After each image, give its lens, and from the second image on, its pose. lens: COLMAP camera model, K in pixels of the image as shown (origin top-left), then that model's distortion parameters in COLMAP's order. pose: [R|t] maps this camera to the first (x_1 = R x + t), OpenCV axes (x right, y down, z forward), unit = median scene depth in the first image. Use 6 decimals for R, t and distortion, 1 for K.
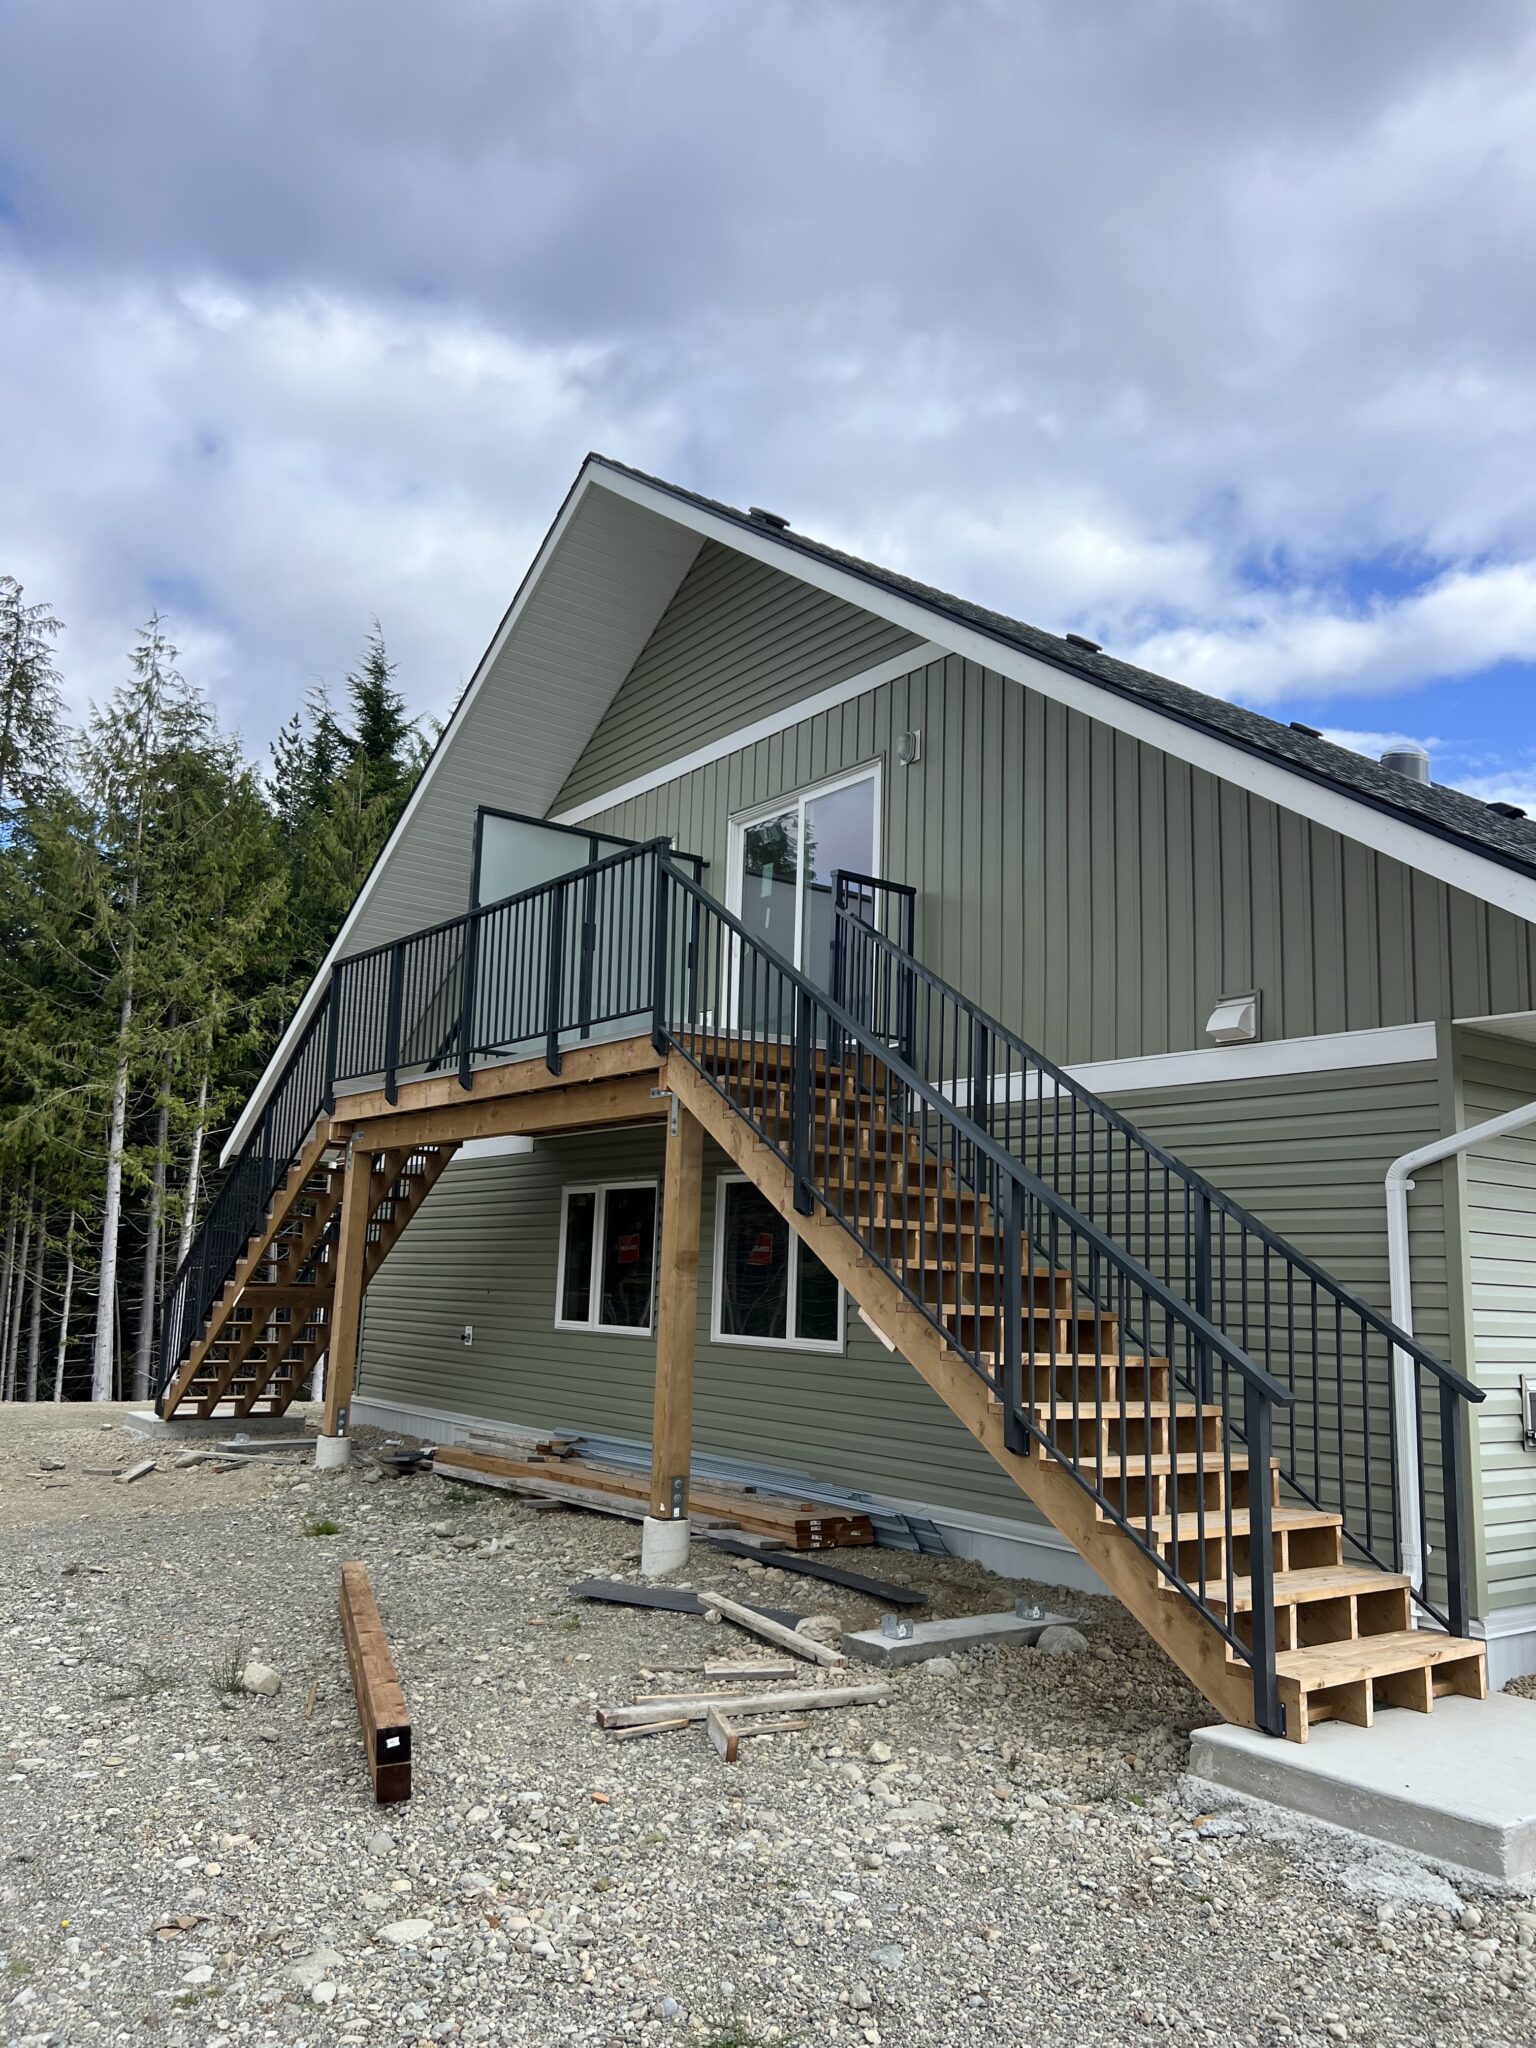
lens RADIAL K [[1537.3, 0, 768.0], [0, 1537.3, 1024.0], [0, 0, 1]] dist [0.310759, 0.000354]
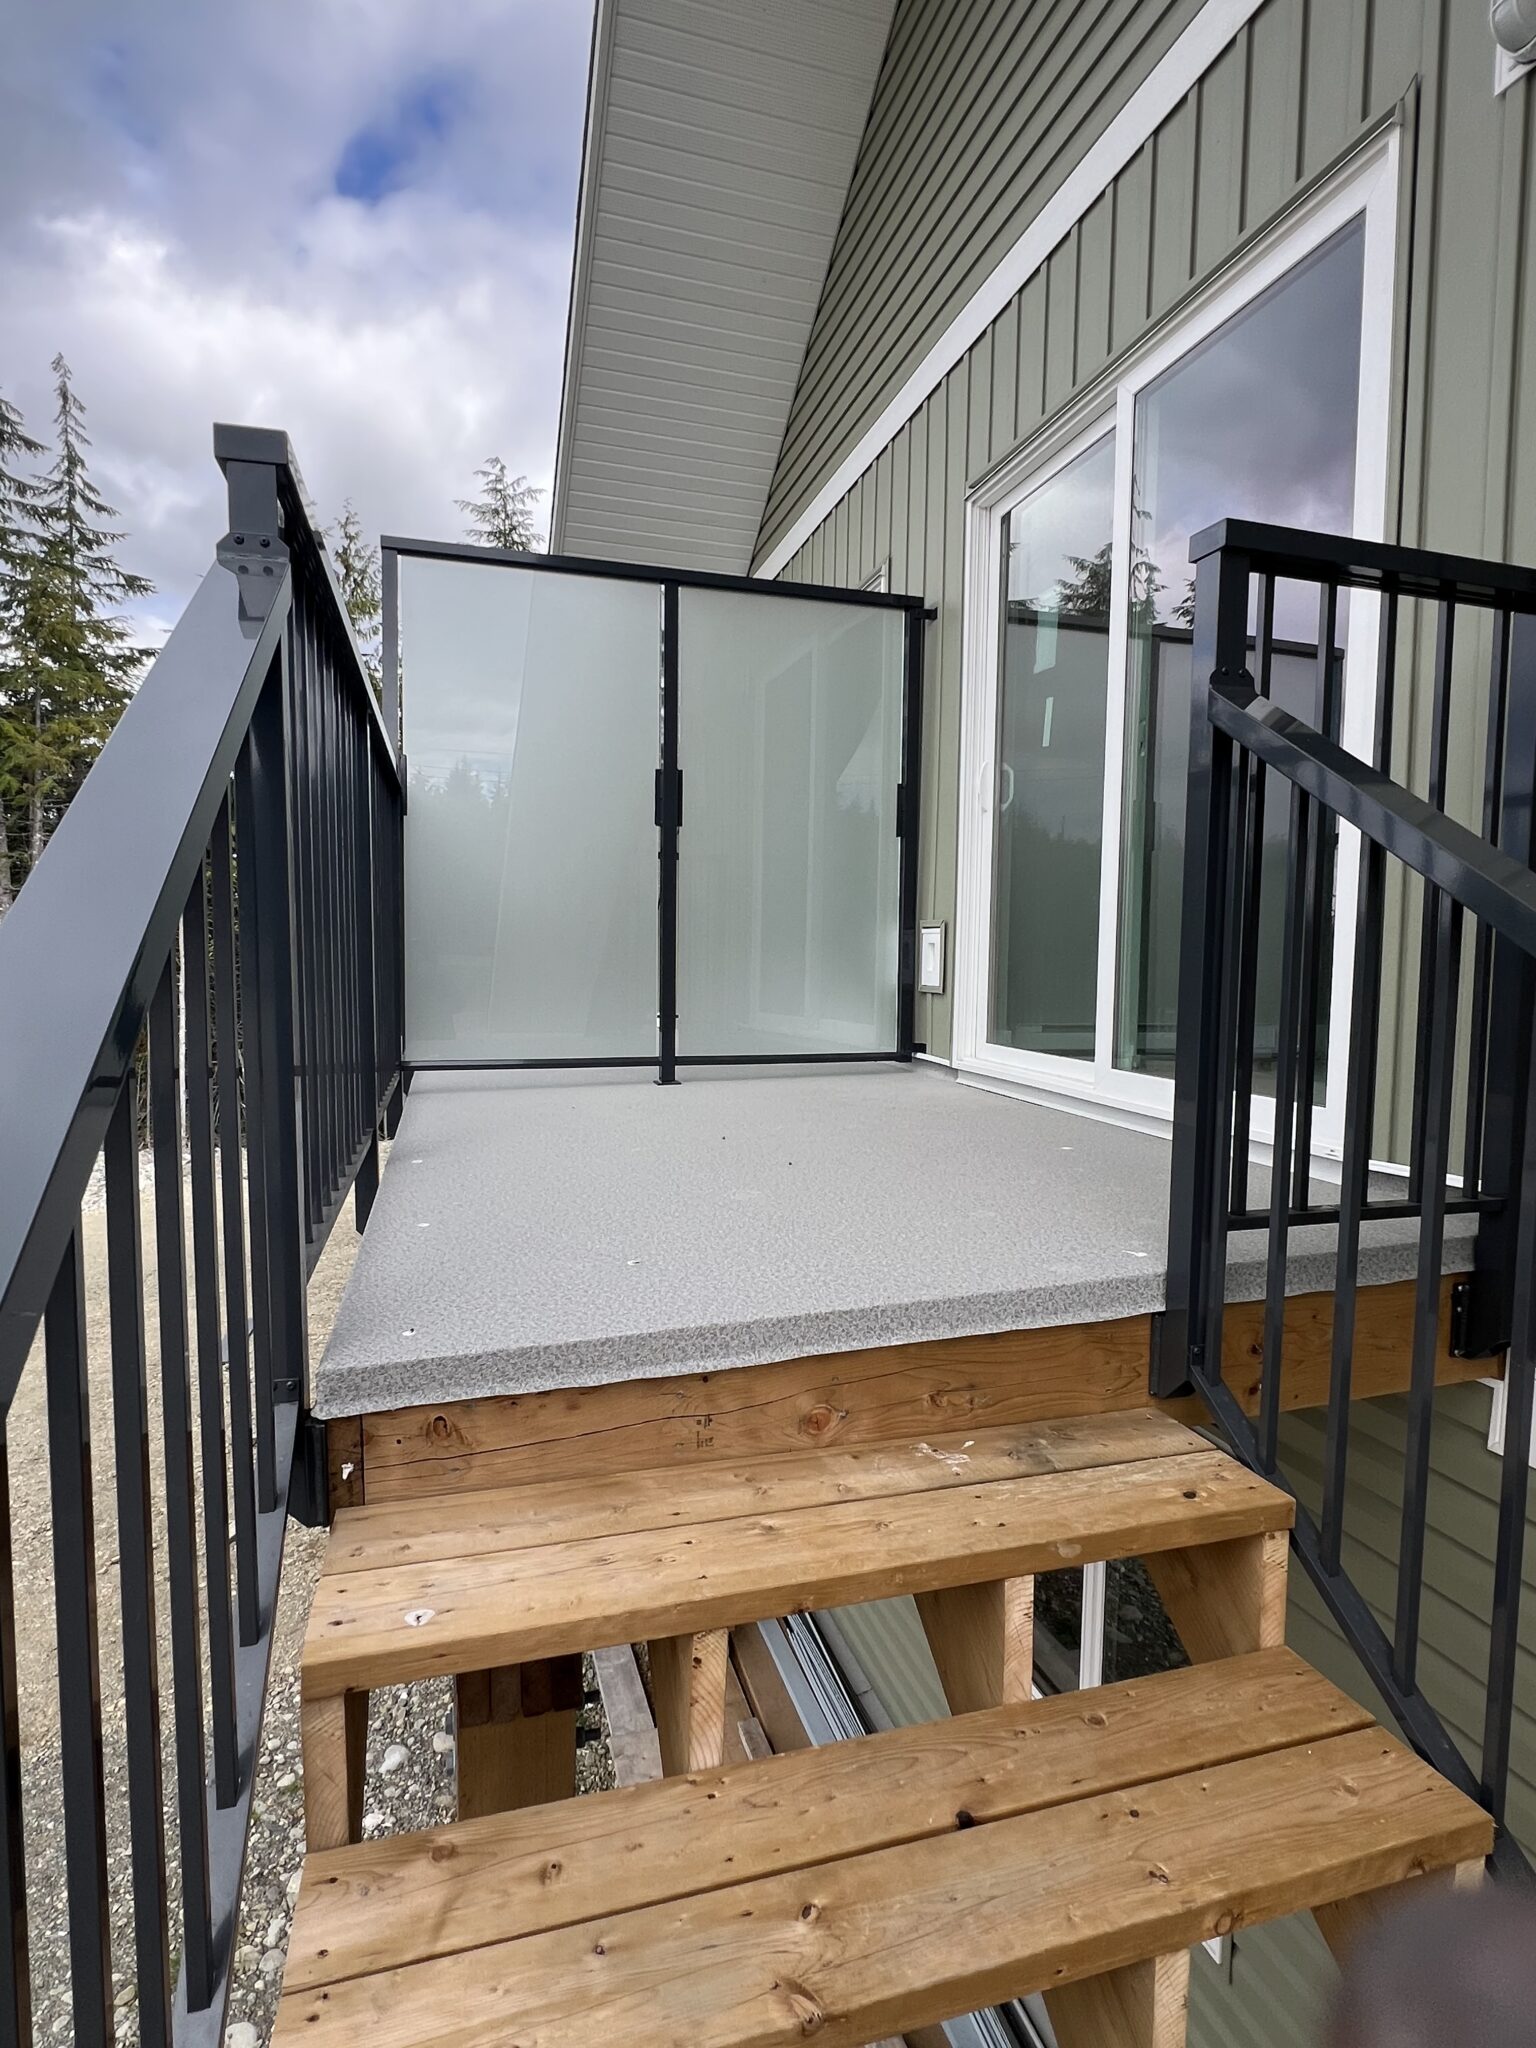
lens RADIAL K [[1079.4, 0, 768.0], [0, 1079.4, 1024.0], [0, 0, 1]] dist [-0.025200, 0.000013]
pose [[0.936794, 0.014348, -0.349587, 0.033244], [0.066239, 0.973817, 0.217470, -0.059404], [0.343554, -0.226881, 0.911315, 0.702924]]
